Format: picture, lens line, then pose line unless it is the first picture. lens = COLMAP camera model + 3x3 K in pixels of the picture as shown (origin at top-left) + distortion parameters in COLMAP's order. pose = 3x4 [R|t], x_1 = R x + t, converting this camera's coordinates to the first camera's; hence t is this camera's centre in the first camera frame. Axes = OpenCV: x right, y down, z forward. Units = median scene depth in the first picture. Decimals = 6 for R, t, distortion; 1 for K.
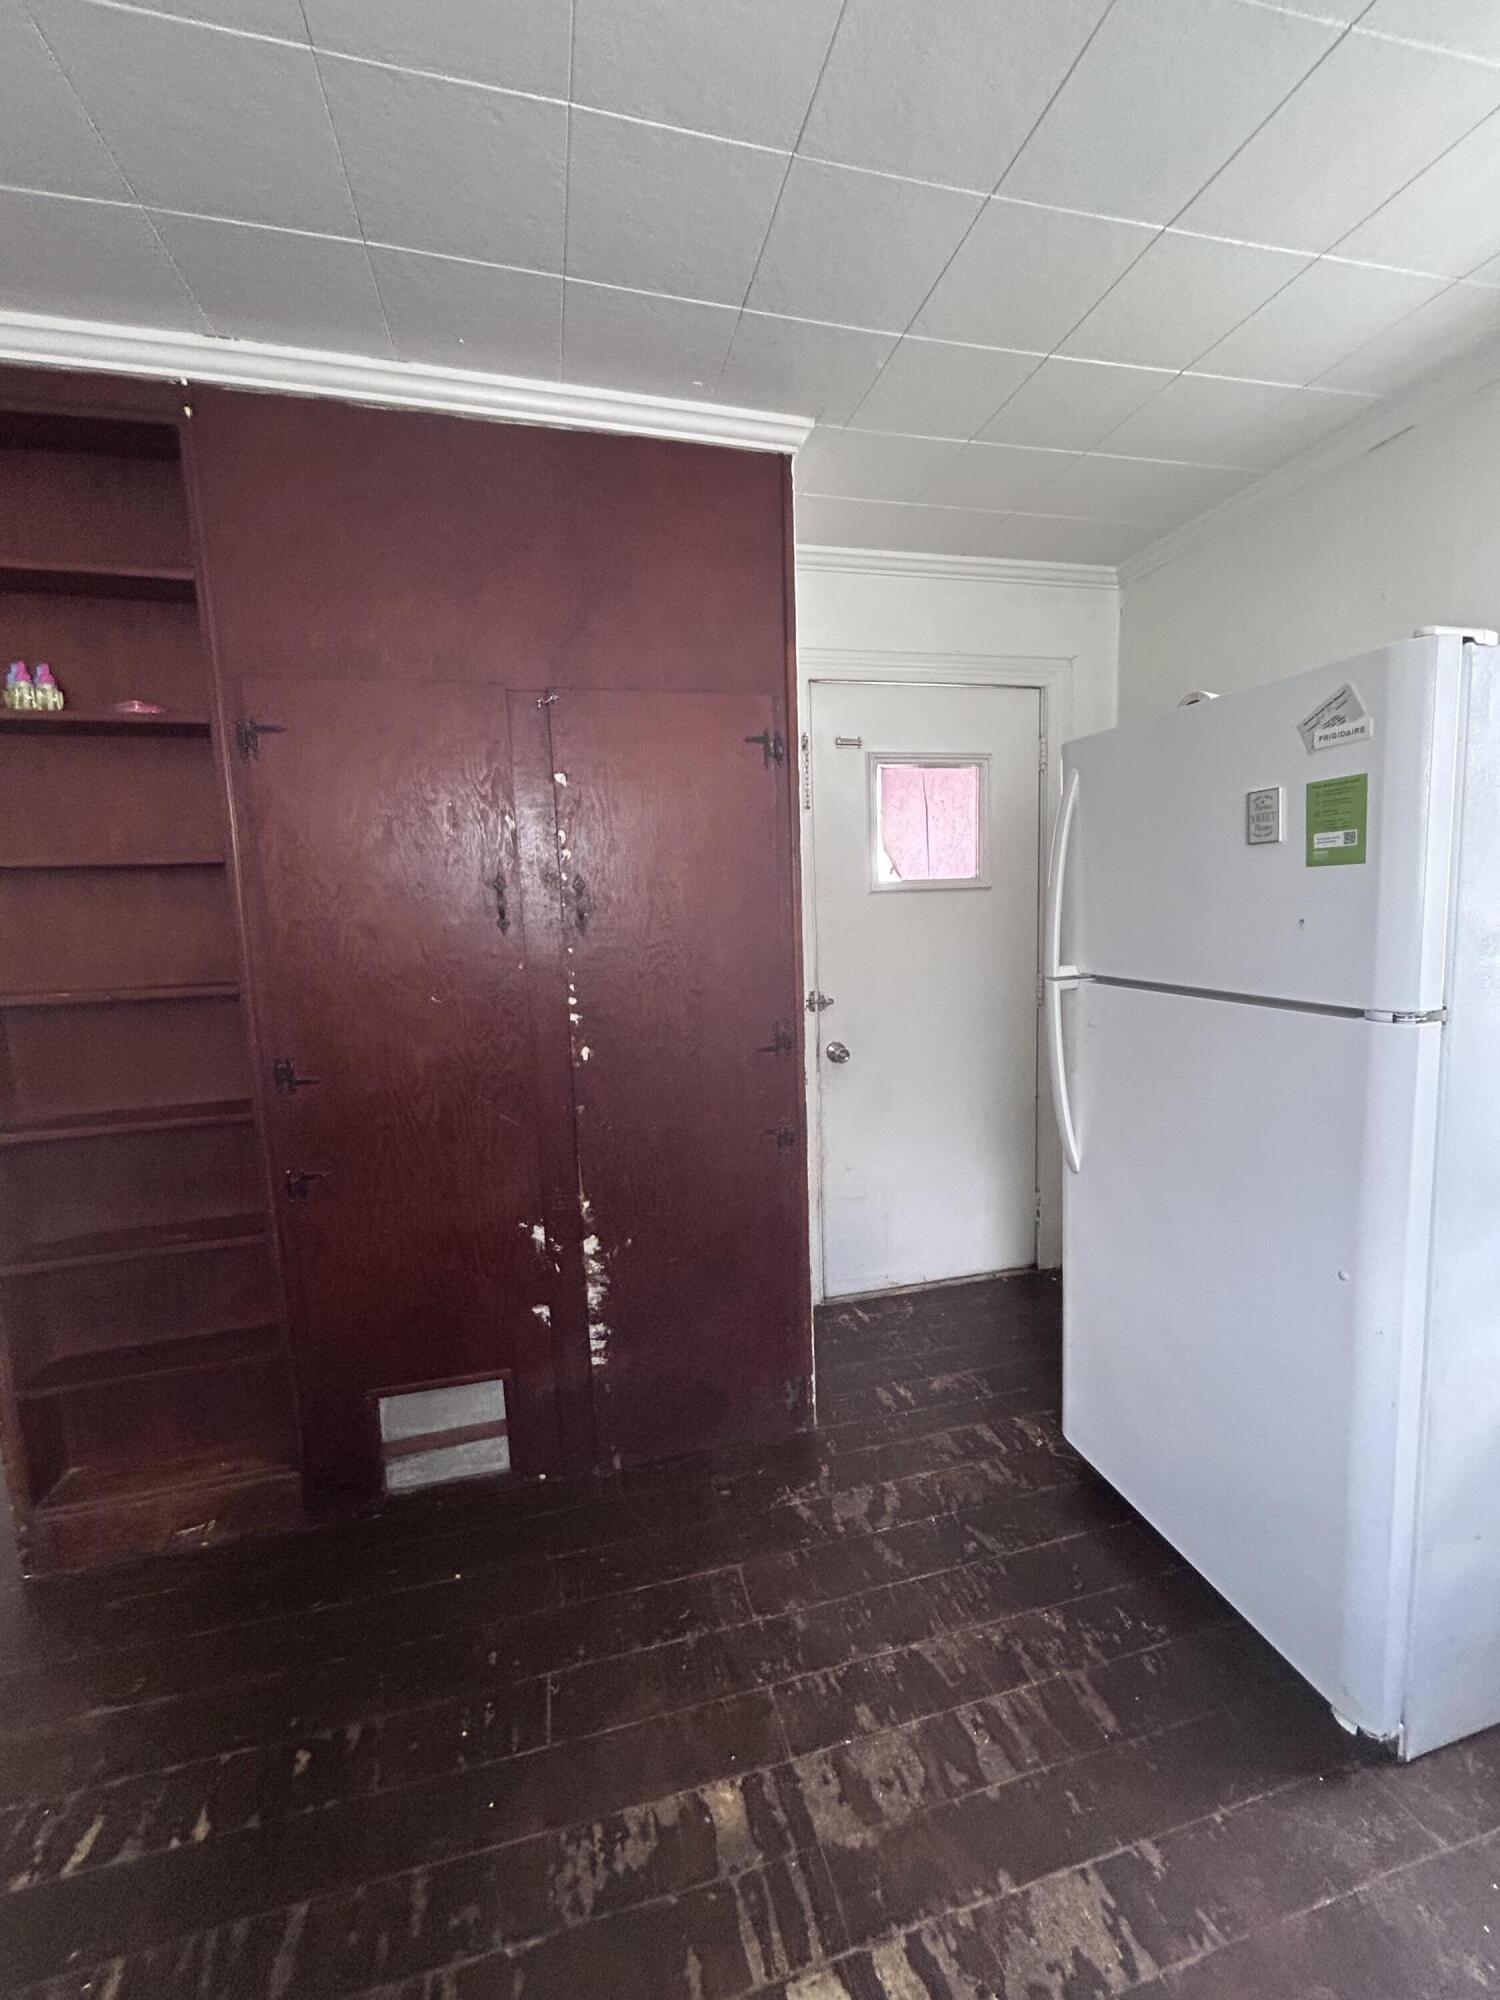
lens RADIAL K [[810.3, 0, 752.1], [0, 810.3, 992.7], [0, 0, 1]] dist [0.004608, 0.000051]
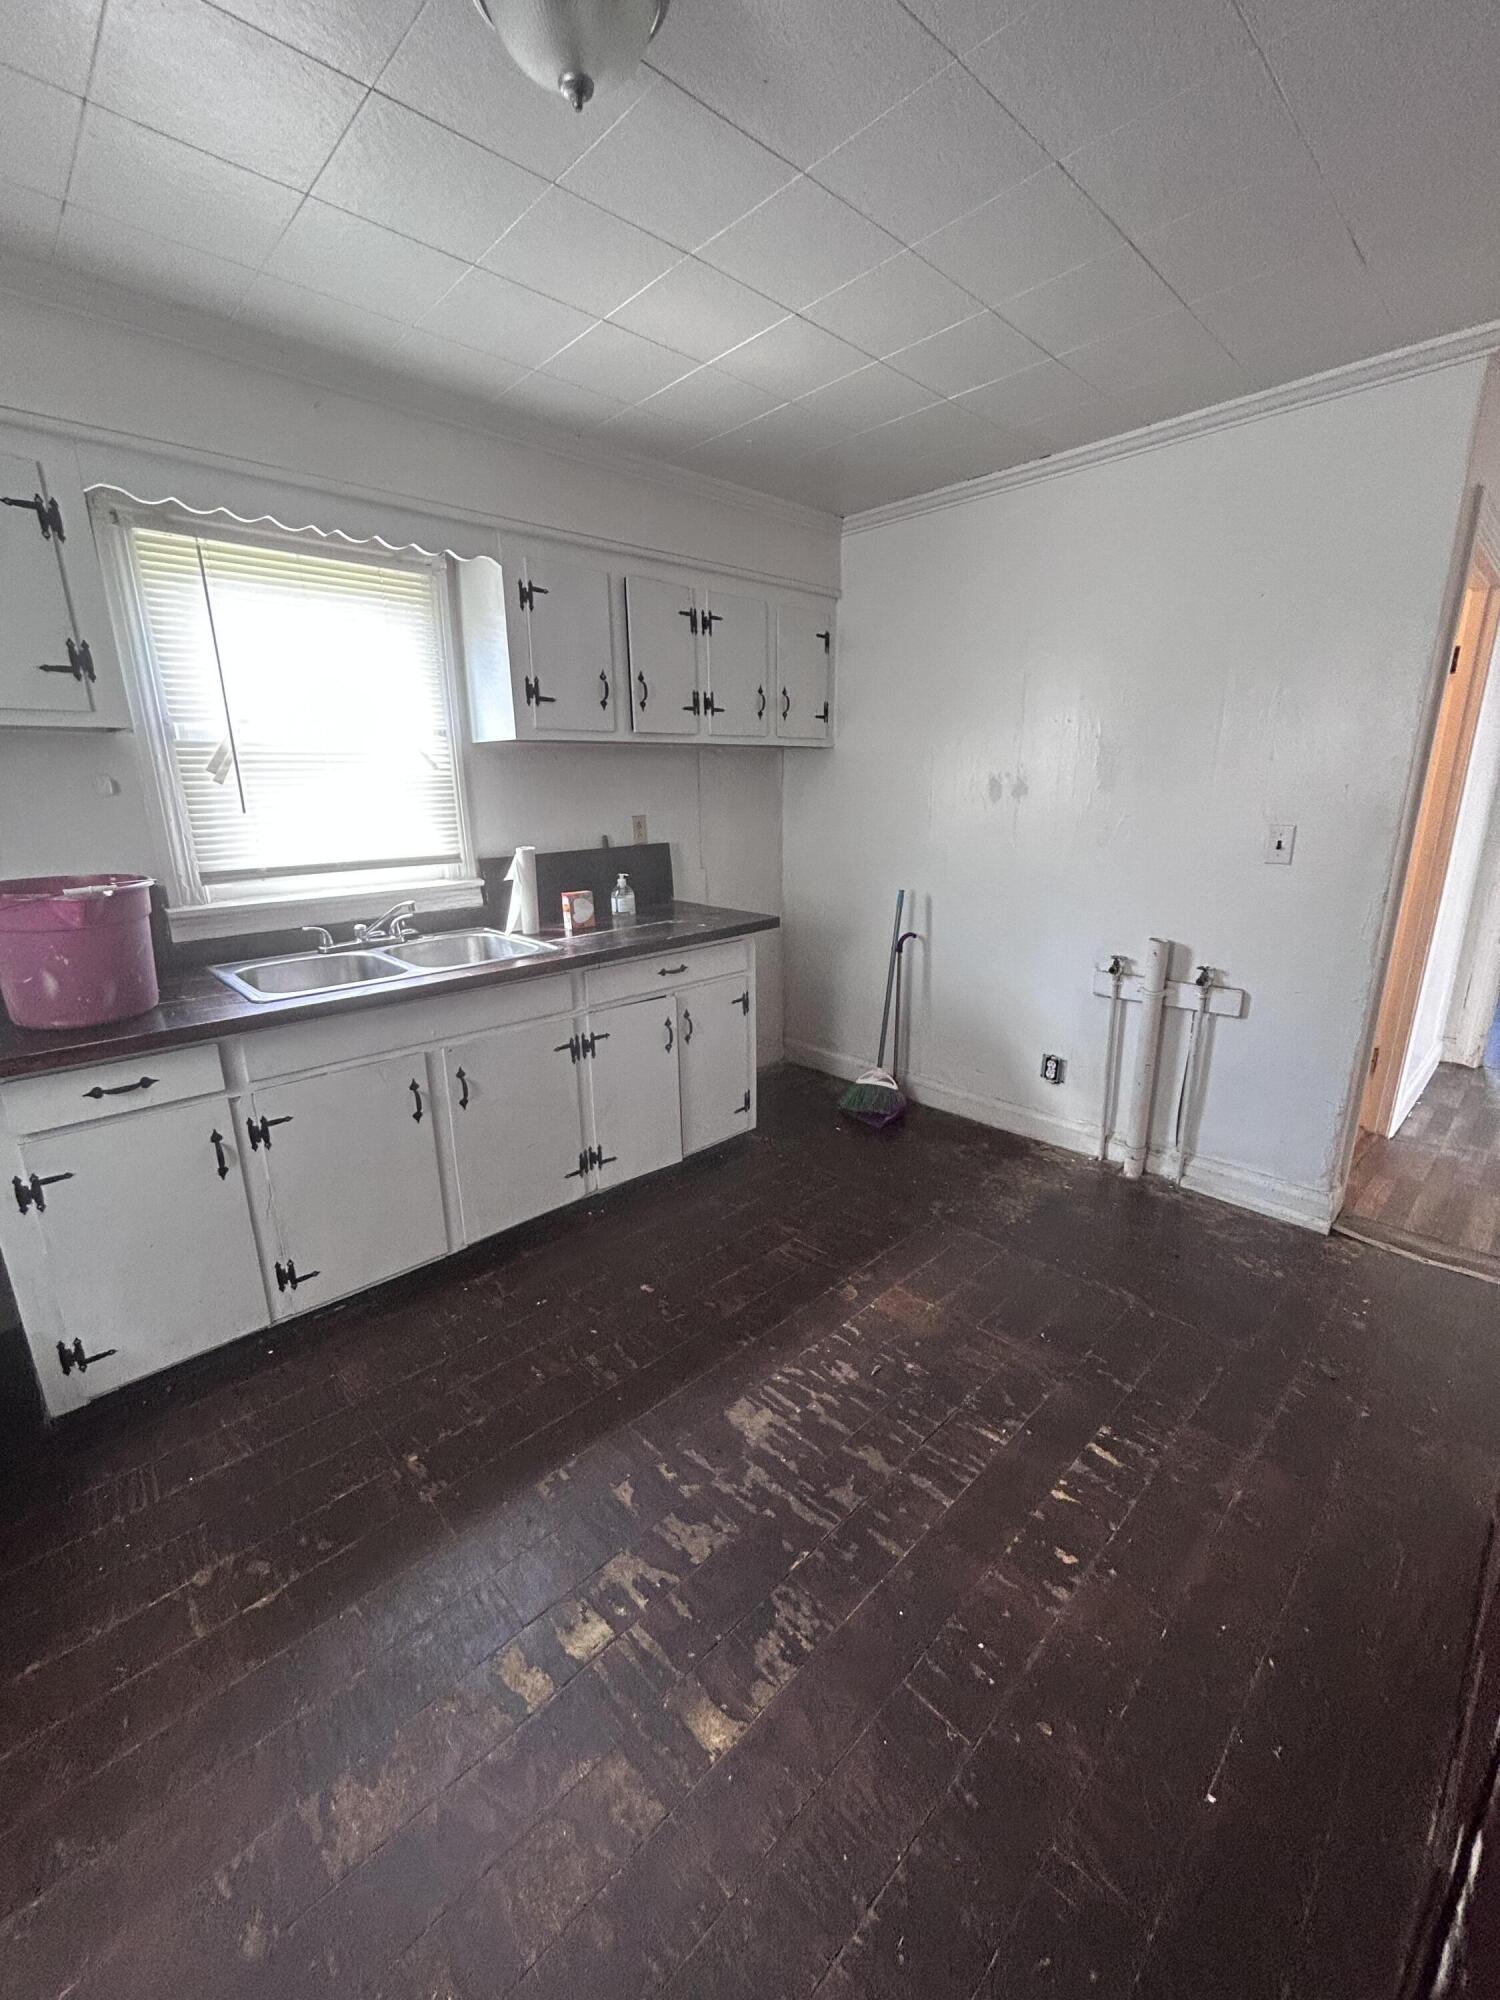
lens RADIAL K [[810.3, 0, 748.6], [0, 810.3, 997.6], [0, 0, 1]] dist [0.004608, 0.000051]
pose [[-0.869672, 0.170195, -0.463362, 0.249525], [-0.014590, 0.929410, 0.368760, -0.217127], [0.493415, 0.327461, -0.805799, 1.580559]]
